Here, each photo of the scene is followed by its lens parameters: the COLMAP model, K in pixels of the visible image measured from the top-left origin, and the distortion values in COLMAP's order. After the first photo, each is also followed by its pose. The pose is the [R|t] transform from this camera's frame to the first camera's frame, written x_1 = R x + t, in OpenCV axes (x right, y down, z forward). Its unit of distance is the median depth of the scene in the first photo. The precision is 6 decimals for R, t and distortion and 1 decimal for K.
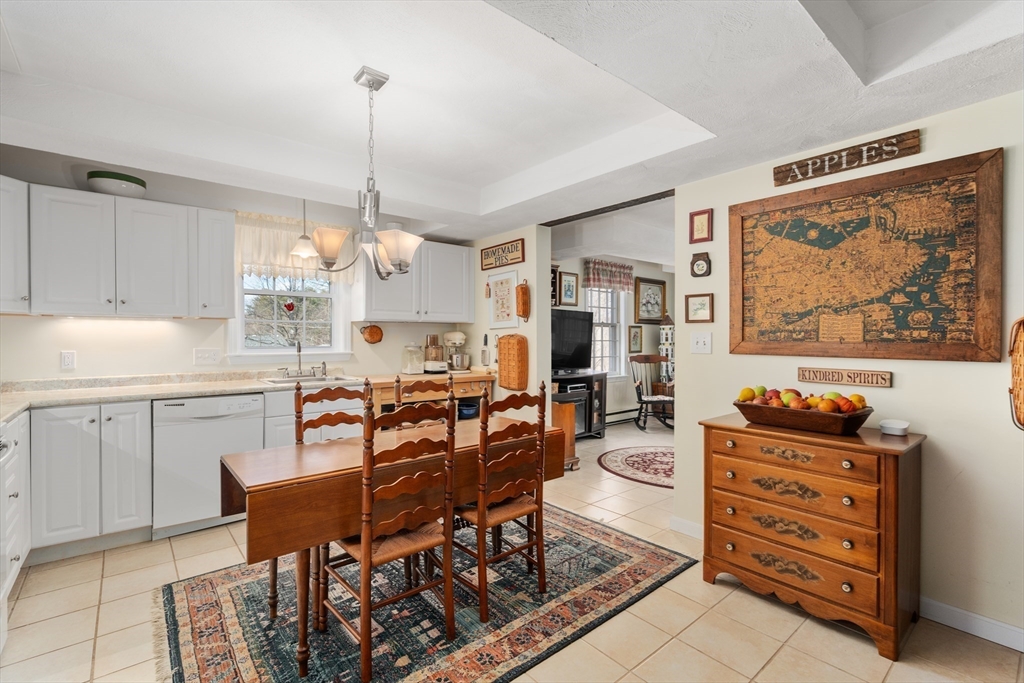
lens RADIAL K [[469.9, 0, 507.0], [0, 469.9, 341.5], [0, 0, 1]] dist [-0.000468, 0.000311]
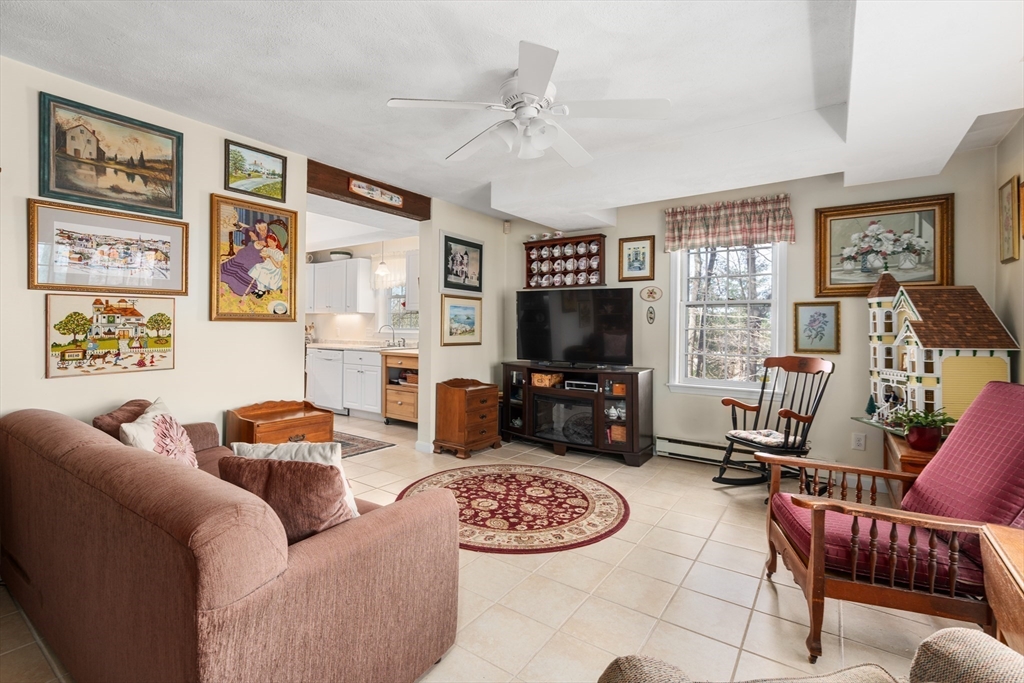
lens RADIAL K [[469.4, 0, 506.3], [0, 469.4, 325.3], [0, 0, 1]] dist [0.000485, 0.000110]
pose [[0.250441, -0.007764, -0.968101, 1.153513], [-0.023317, 0.999629, -0.014049, 0.013562], [0.967851, 0.026092, 0.250167, 0.883731]]
